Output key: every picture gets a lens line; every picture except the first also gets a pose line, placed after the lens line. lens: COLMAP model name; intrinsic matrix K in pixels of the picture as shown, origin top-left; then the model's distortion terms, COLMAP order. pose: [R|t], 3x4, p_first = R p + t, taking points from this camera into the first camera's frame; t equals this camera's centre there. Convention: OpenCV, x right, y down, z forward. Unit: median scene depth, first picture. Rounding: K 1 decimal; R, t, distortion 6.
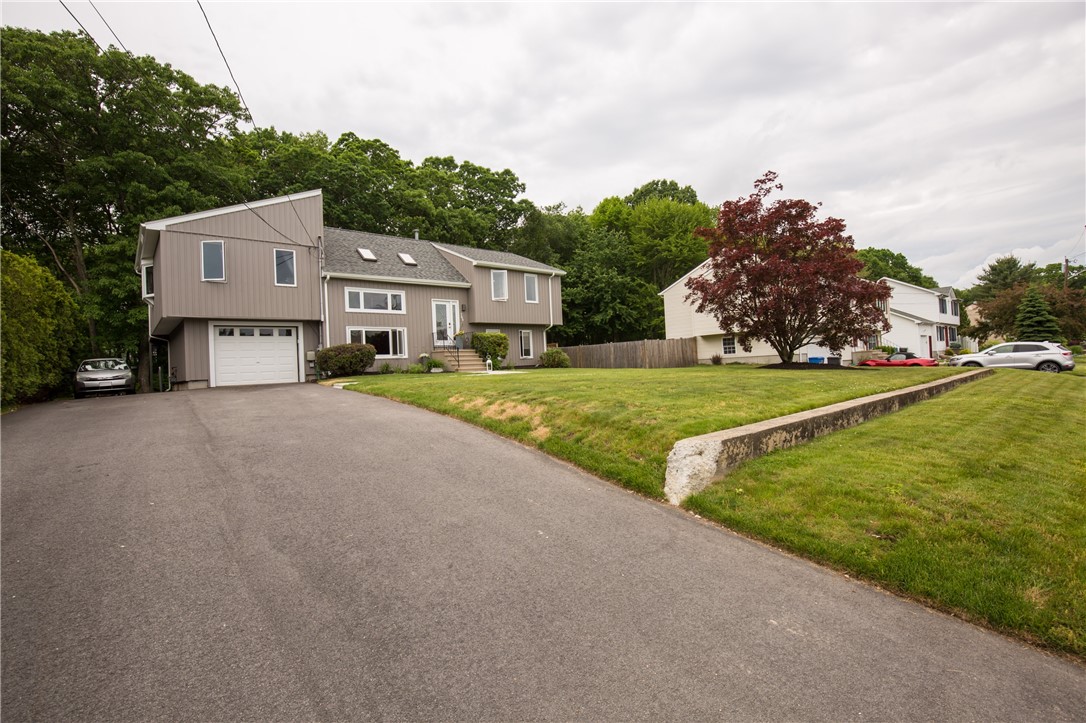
lens RADIAL K [[502.1, 0, 546.5], [0, 502.1, 362.1], [0, 0, 1]] dist [-0.026972, 0.000991]
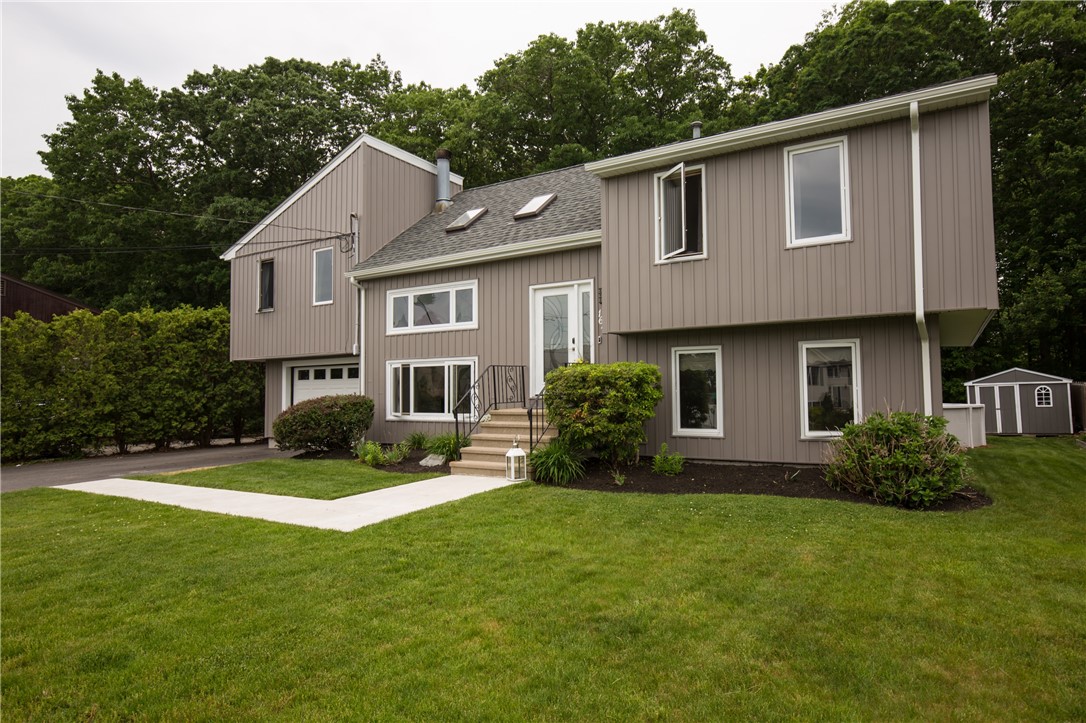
lens RADIAL K [[644.8, 0, 543.0], [0, 644.8, 361.5], [0, 0, 1]] dist [-0.005522, -0.001242]
pose [[0.287302, -0.007196, -0.957813, 0.321349], [0.005892, 0.999966, -0.005746, -0.061338], [0.957822, -0.003992, 0.287335, 0.895730]]
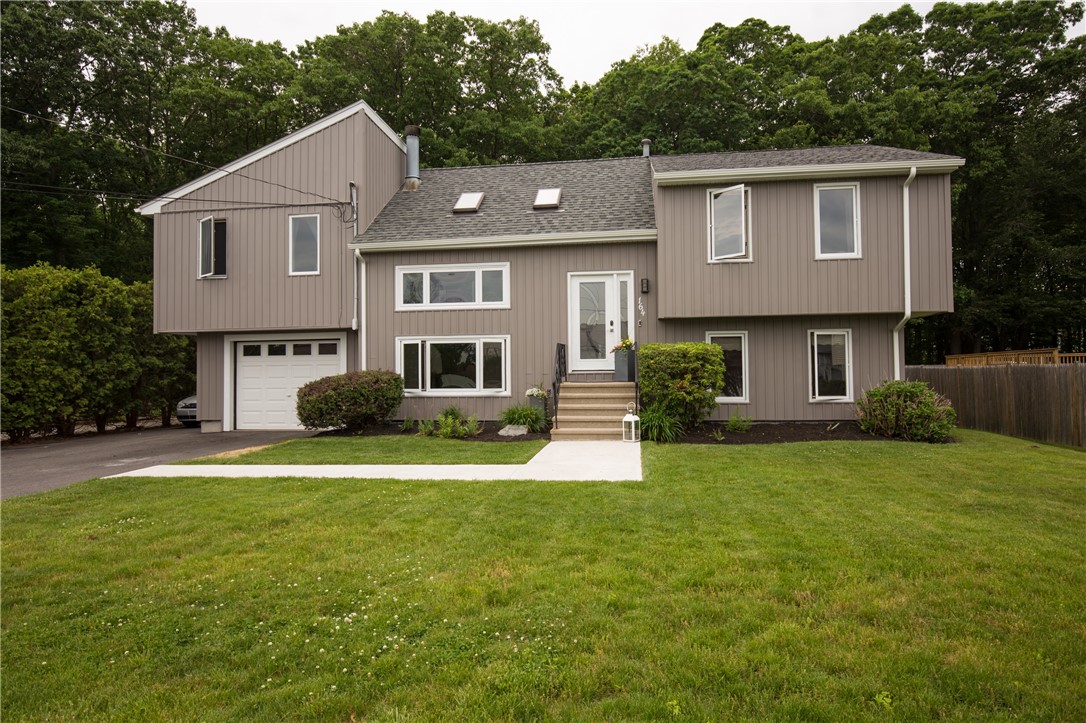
lens RADIAL K [[638.5, 0, 543.0], [0, 638.5, 361.5], [0, 0, 1]] dist [-0.009836, -0.000626]
pose [[0.655338, 0.018984, -0.755097, 0.227460], [-0.011428, 0.999819, 0.015218, -0.053164], [0.755250, -0.001344, 0.655436, 0.613612]]
